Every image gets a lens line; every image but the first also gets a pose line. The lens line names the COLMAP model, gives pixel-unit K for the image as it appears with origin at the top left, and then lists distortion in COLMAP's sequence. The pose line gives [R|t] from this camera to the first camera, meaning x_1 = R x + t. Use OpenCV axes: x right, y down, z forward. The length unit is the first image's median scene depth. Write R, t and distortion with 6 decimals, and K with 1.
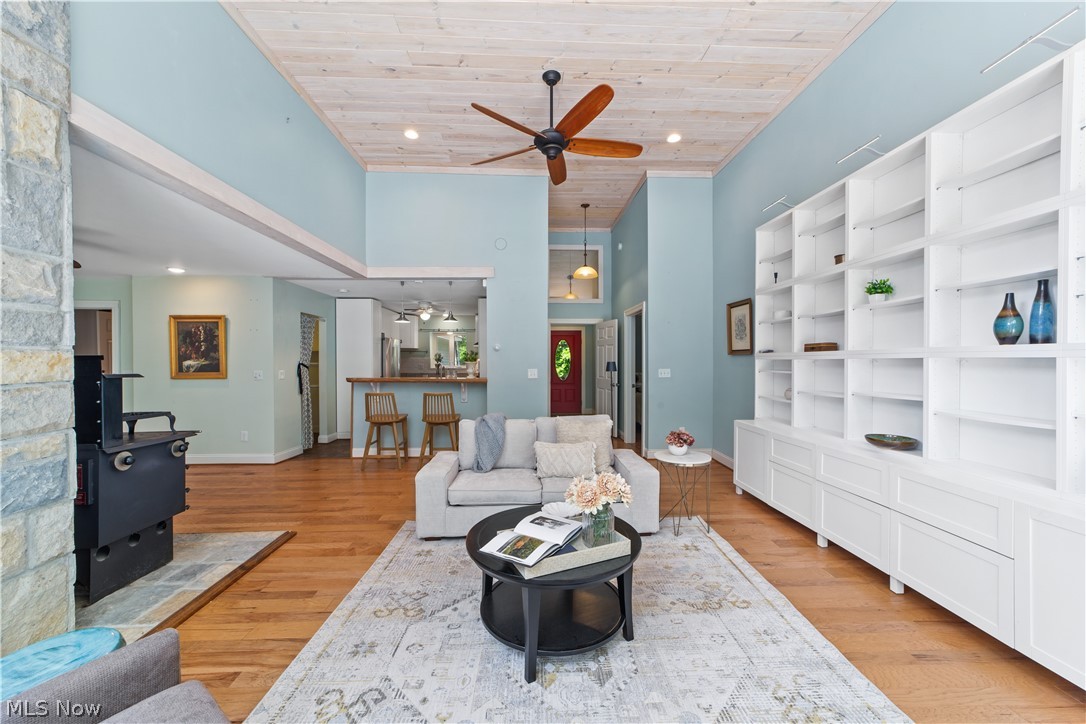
lens RADIAL K [[413.4, 0, 542.7], [0, 413.4, 370.1], [0, 0, 1]] dist [-0.007423, 0.000062]
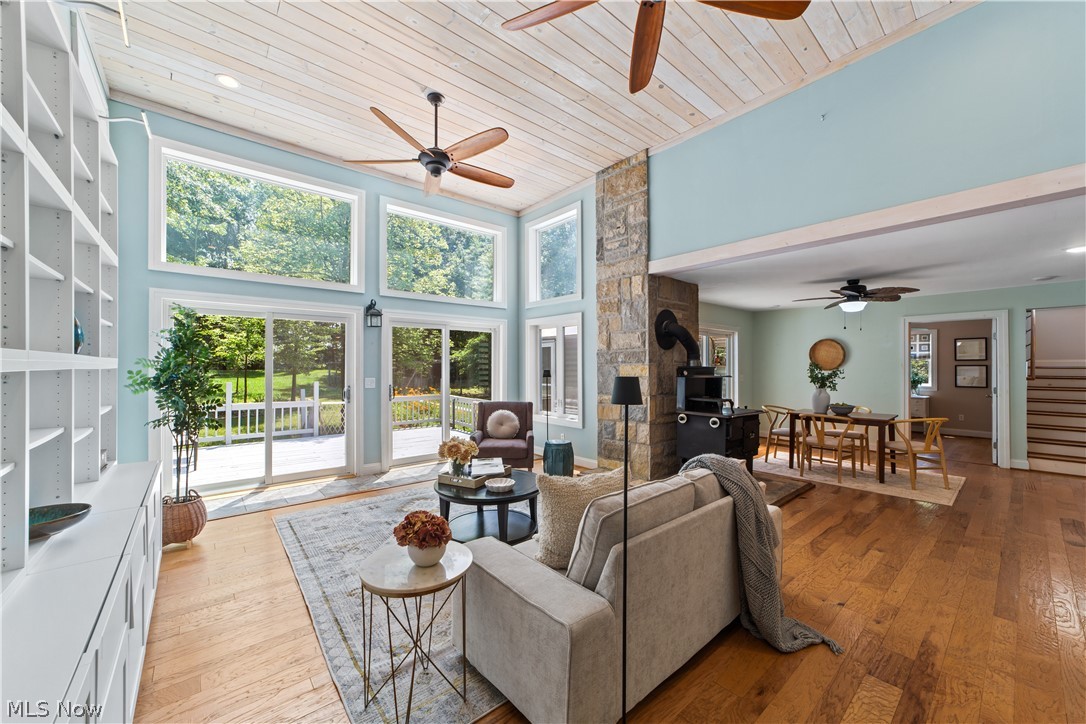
lens RADIAL K [[413.4, 0, 542.7], [0, 413.4, 370.1], [0, 0, 1]] dist [-0.007423, 0.000062]
pose [[-0.794823, 0.006505, -0.606806, 0.931301], [-0.010390, 0.999650, 0.024326, -0.070901], [0.606752, 0.025640, -0.794478, 2.681249]]
